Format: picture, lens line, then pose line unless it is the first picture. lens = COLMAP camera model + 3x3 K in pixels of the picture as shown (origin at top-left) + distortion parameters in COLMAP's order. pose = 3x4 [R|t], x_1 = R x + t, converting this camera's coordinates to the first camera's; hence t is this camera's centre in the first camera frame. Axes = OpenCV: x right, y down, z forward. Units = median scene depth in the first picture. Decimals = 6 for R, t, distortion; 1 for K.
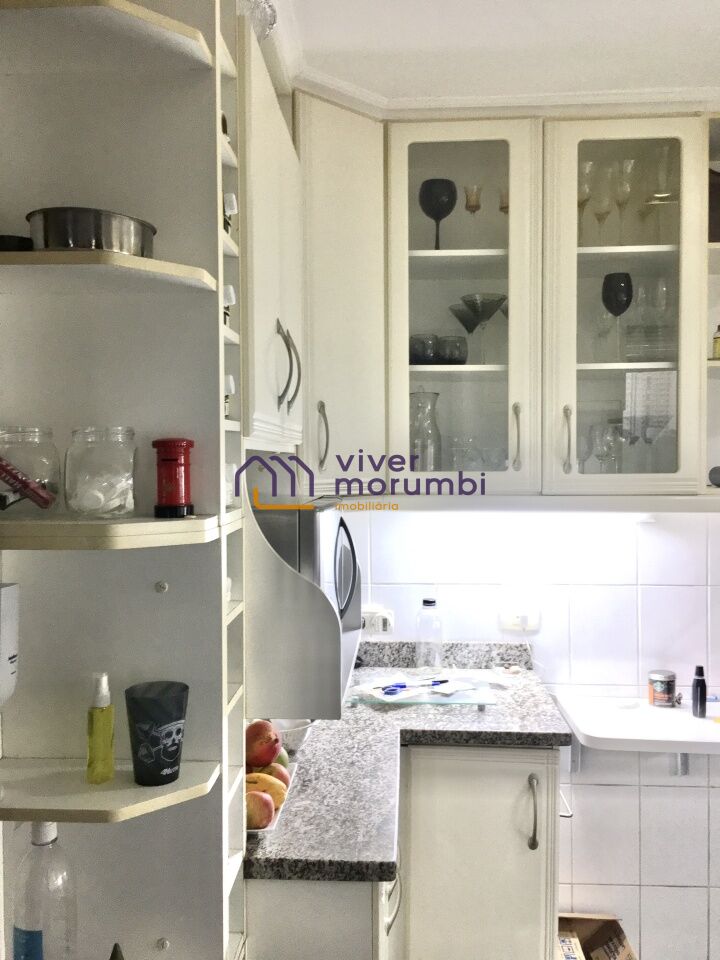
lens RADIAL K [[831.4, 0, 360.0], [0, 831.4, 480.0], [0, 0, 1]] dist [0.070516, -0.094001]
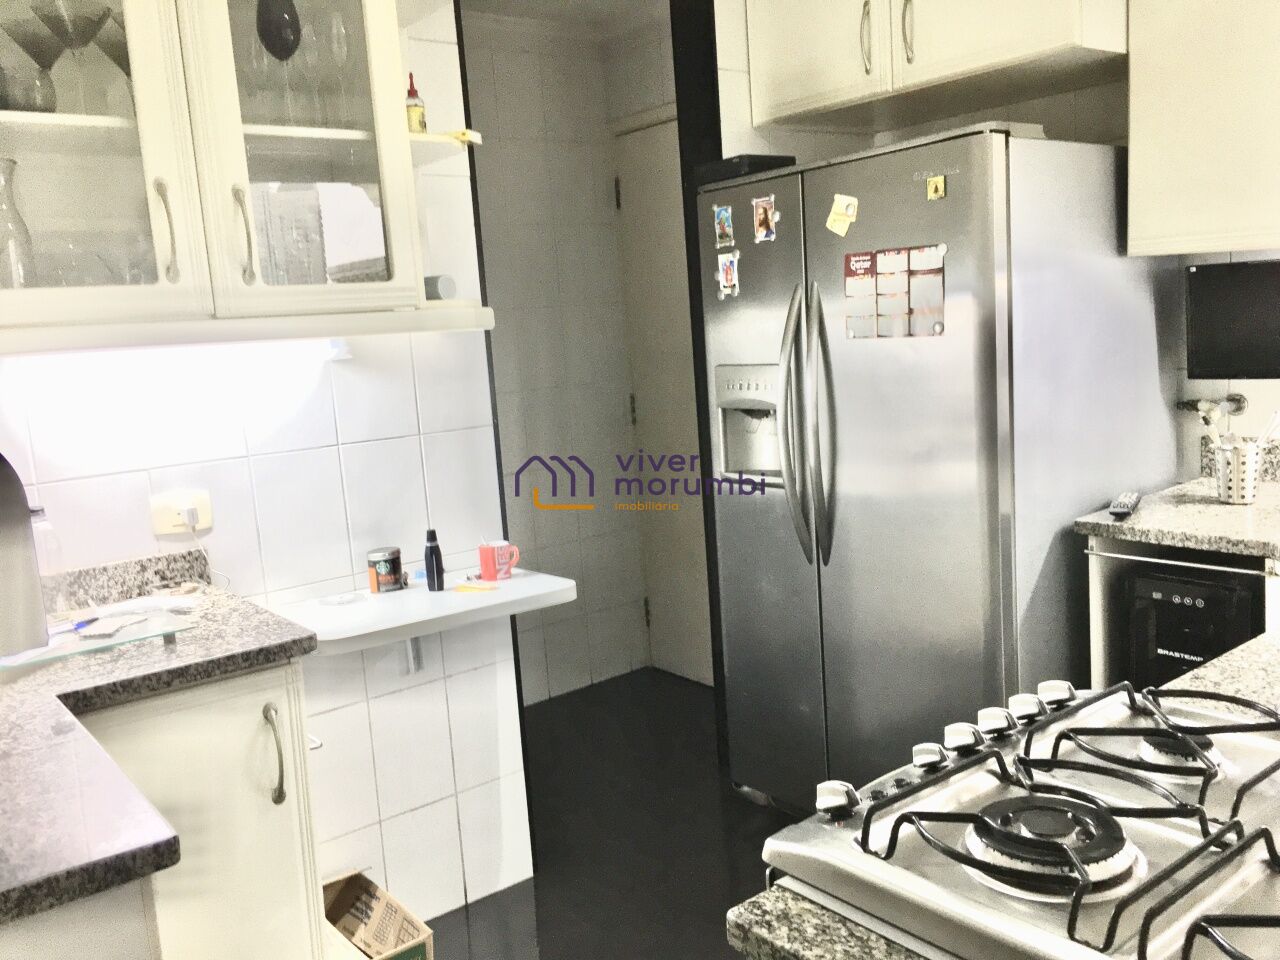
lens RADIAL K [[1108.5, 0, 640.0], [0, 1108.5, 480.0], [0, 0, 1]] dist [0.070516, -0.094001]
pose [[0.756238, -0.143564, 0.638352, -0.125130], [0.081715, 0.988716, 0.125554, 0.061317], [-0.649173, -0.042786, 0.759436, 0.068887]]
